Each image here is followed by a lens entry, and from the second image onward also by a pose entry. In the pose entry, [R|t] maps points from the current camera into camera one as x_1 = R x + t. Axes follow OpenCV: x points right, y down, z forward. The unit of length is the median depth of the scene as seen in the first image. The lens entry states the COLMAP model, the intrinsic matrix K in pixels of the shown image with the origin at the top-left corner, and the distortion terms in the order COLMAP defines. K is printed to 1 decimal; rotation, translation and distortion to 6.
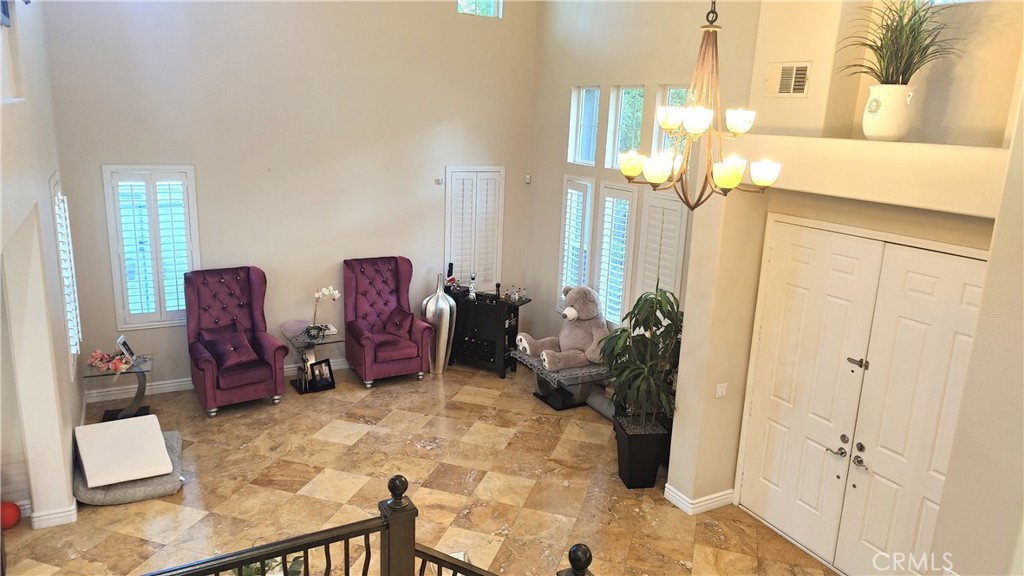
lens RADIAL K [[714.2, 0, 515.4], [0, 714.2, 287.5], [0, 0, 1]] dist [0.006197, 0.002444]
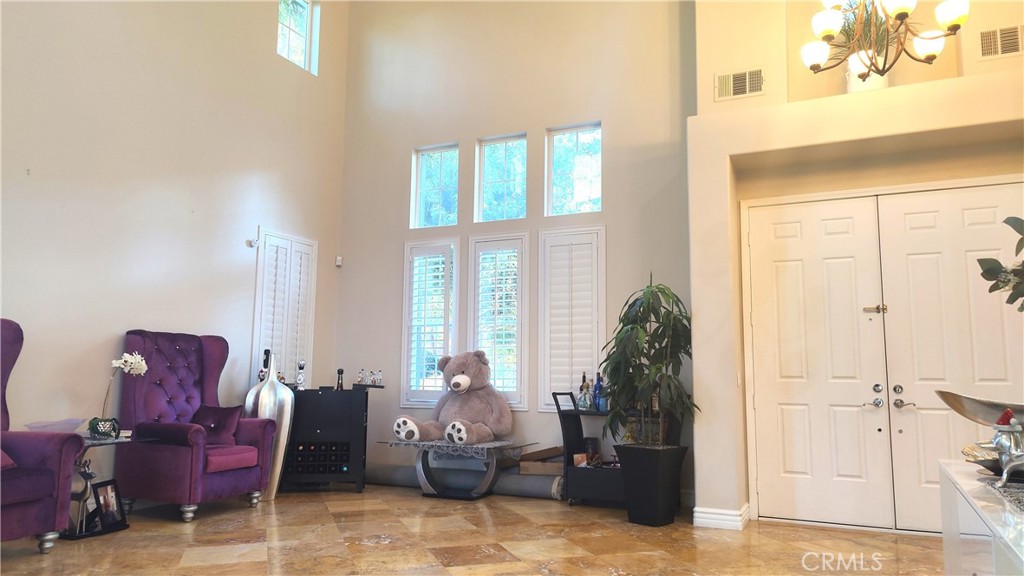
lens RADIAL K [[714.2, 0, 518.8], [0, 714.2, 293.7], [0, 0, 1]] dist [0.006197, 0.002444]
pose [[0.802629, 0.038620, 0.595226, -0.364091], [0.166427, 0.943772, -0.285651, 0.186316], [-0.572790, 0.328334, 0.751072, 0.306960]]
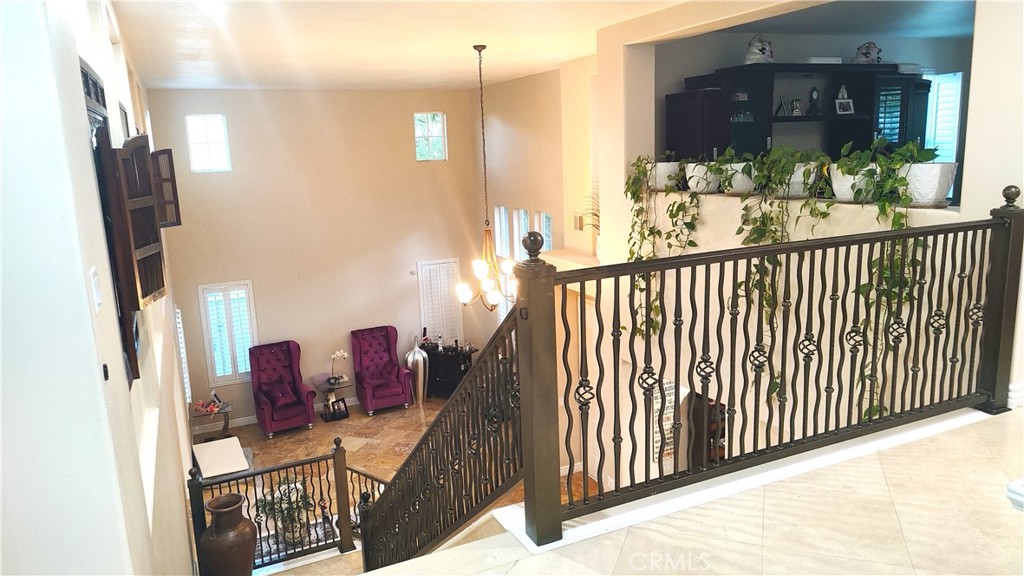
lens RADIAL K [[714.2, 0, 511.1], [0, 714.2, 284.3], [0, 0, 1]] dist [0.006197, 0.002444]
pose [[0.995115, -0.068990, -0.070608, 0.217793], [0.065183, 0.996363, -0.054878, -0.034017], [0.074138, 0.050007, 0.995993, -0.498222]]
